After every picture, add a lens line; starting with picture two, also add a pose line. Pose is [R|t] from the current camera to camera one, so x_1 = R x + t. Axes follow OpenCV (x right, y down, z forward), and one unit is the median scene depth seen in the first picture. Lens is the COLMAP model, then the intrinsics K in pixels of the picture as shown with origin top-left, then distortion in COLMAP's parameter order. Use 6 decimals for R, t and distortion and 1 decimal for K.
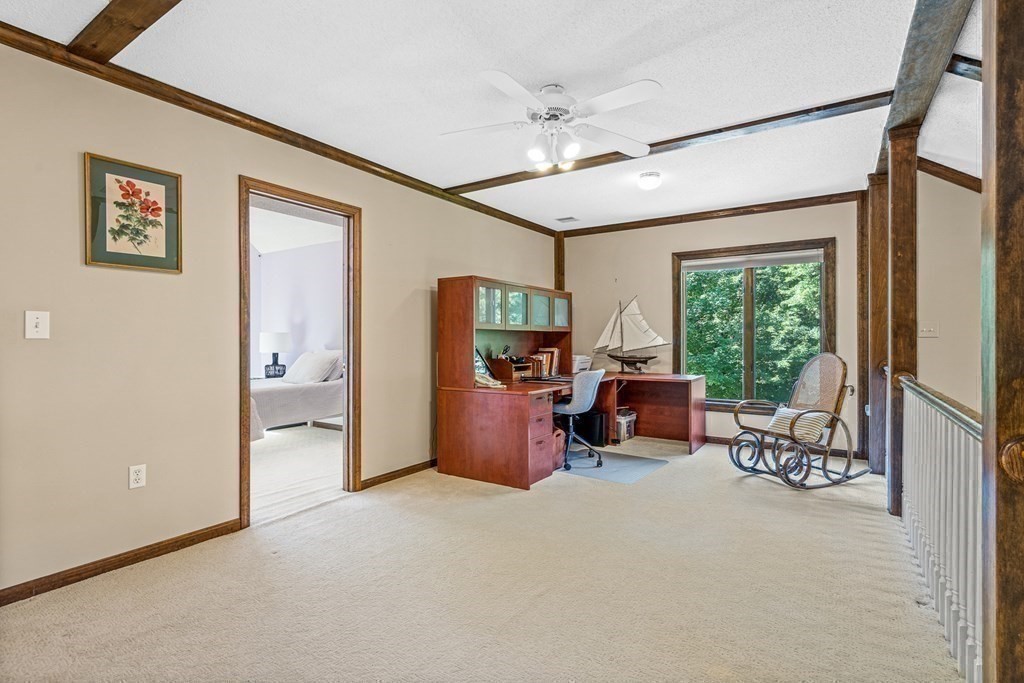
lens RADIAL K [[491.7, 0, 515.3], [0, 491.7, 339.7], [0, 0, 1]] dist [-0.000268, 0.000214]
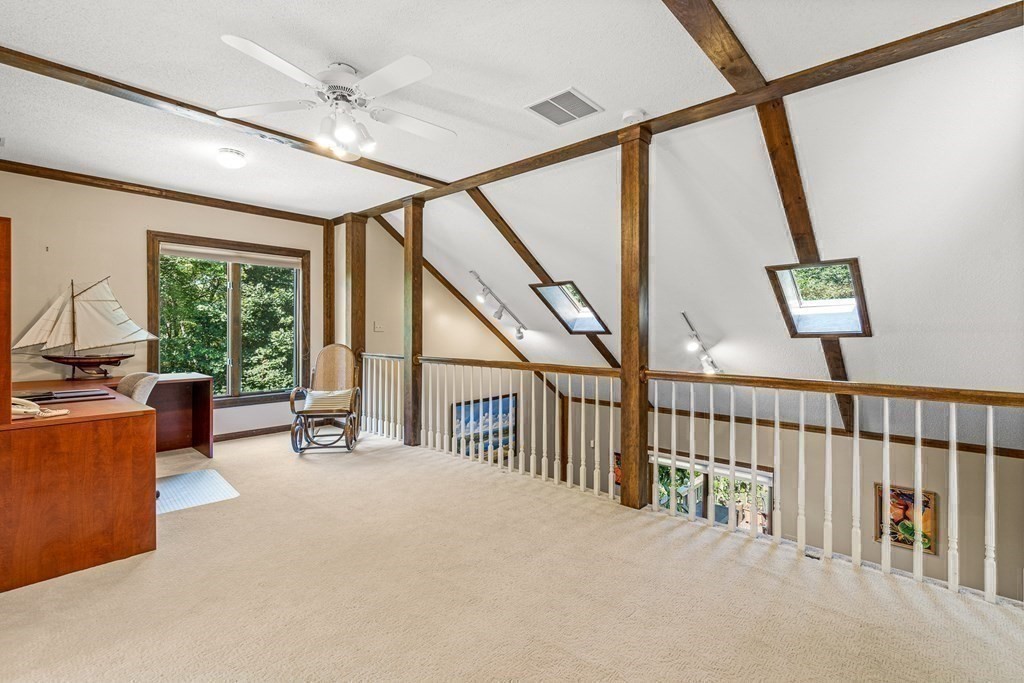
lens RADIAL K [[467.2, 0, 515.0], [0, 467.2, 338.9], [0, 0, 1]] dist [-0.003657, 0.000662]
pose [[0.156693, -0.014424, 0.987542, -0.491164], [-0.001326, 0.999889, 0.014815, -0.004803], [-0.987647, -0.003631, 0.156656, 0.347737]]
